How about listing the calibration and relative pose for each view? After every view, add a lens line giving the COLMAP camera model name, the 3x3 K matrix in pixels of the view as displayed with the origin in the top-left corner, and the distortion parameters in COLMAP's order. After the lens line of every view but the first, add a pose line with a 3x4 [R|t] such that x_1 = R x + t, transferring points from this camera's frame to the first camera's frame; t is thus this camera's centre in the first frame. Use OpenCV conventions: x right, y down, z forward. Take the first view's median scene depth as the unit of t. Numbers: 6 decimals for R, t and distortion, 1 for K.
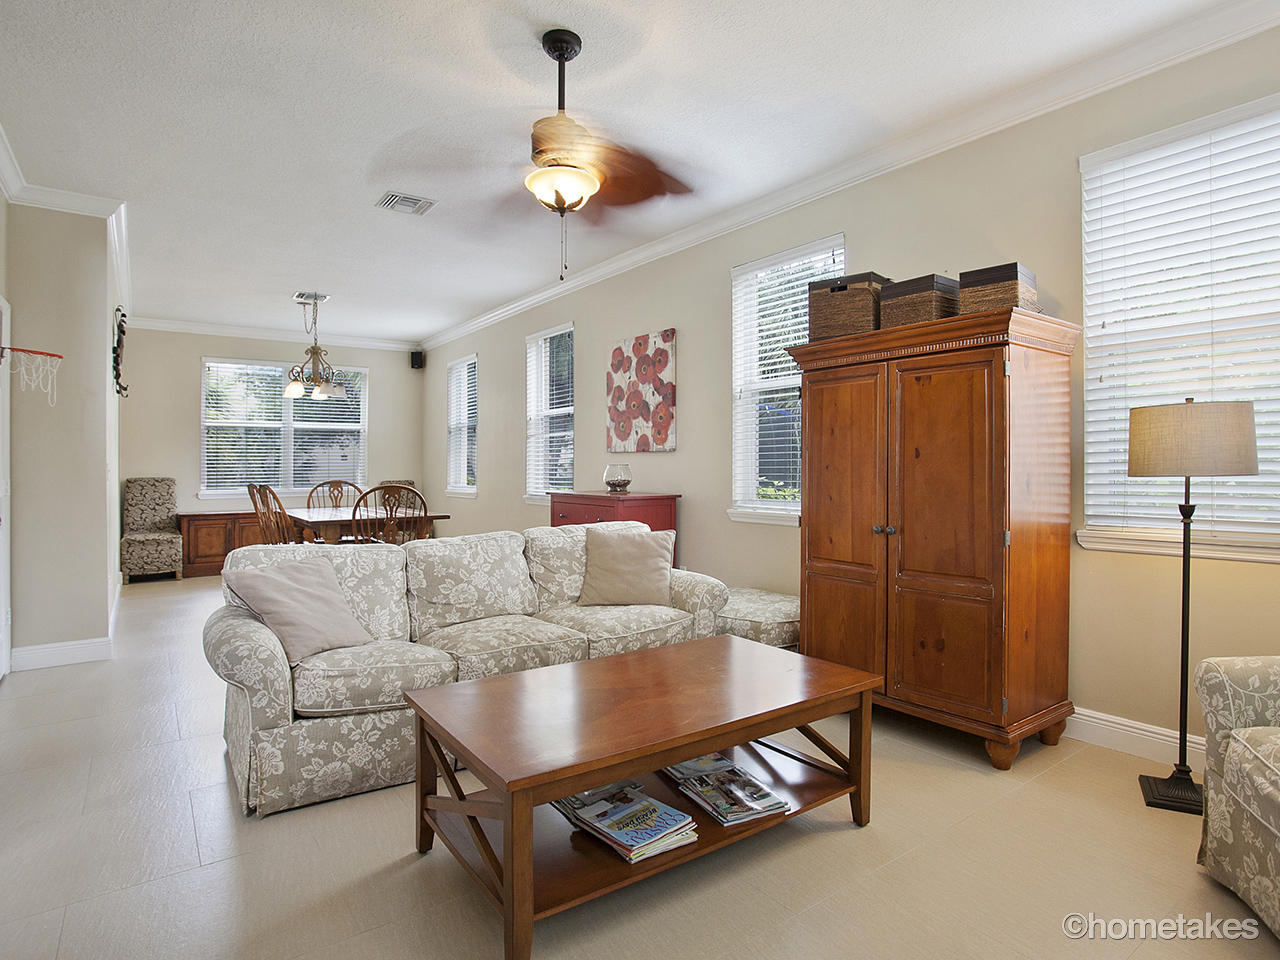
lens RADIAL K [[721.4, 0, 647.7], [0, 721.4, 474.7], [0, 0, 1]] dist [-0.007211, -0.000916]
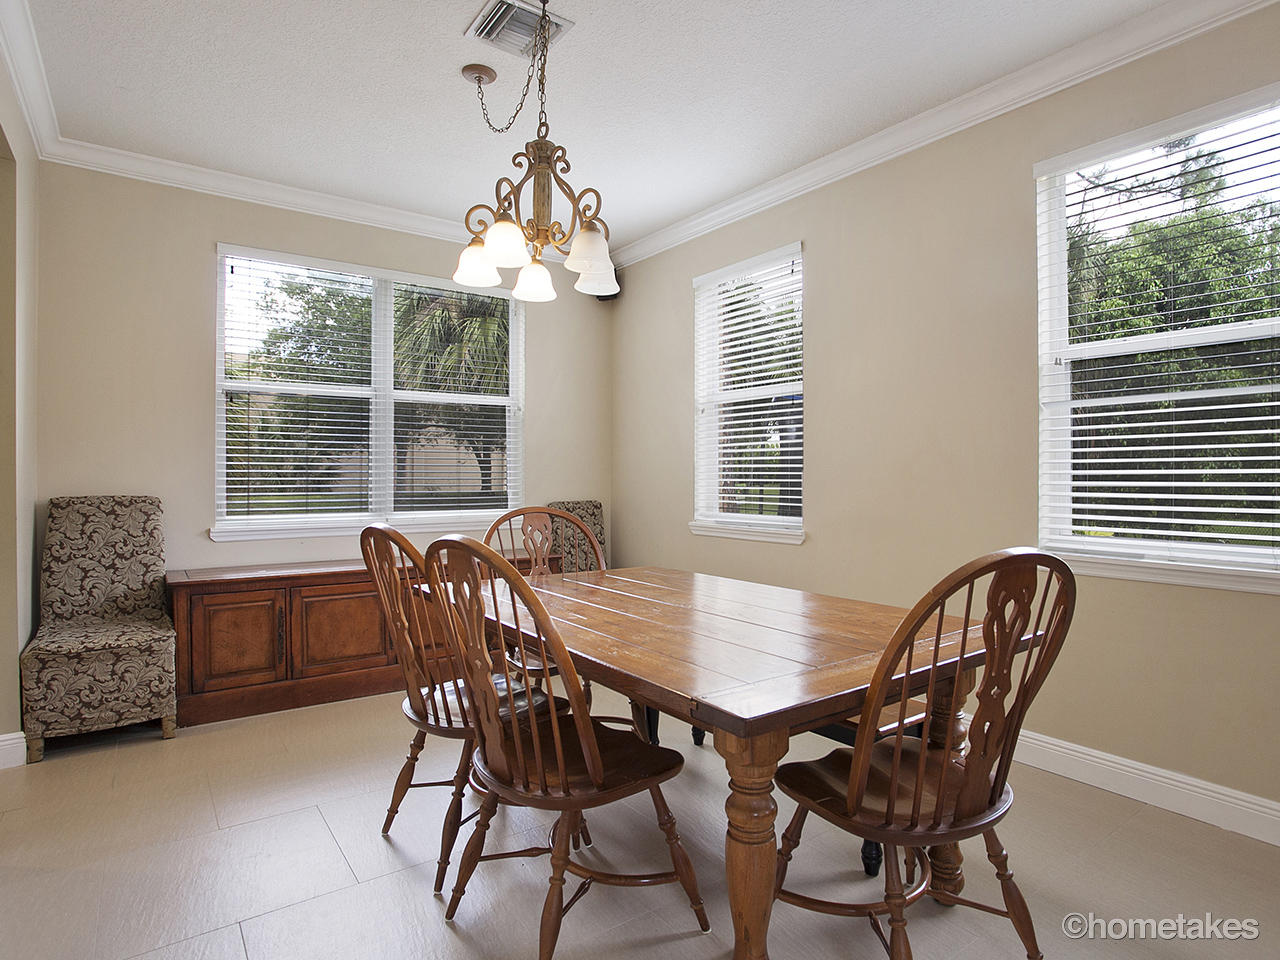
lens RADIAL K [[672.5, 0, 639.4], [0, 672.5, 487.5], [0, 0, 1]] dist [-0.001471, 0.000222]
pose [[0.999614, 0.006321, 0.027048, -0.361963], [-0.006668, 0.999896, 0.012760, -0.009448], [-0.026965, -0.012936, 0.999553, 0.561452]]
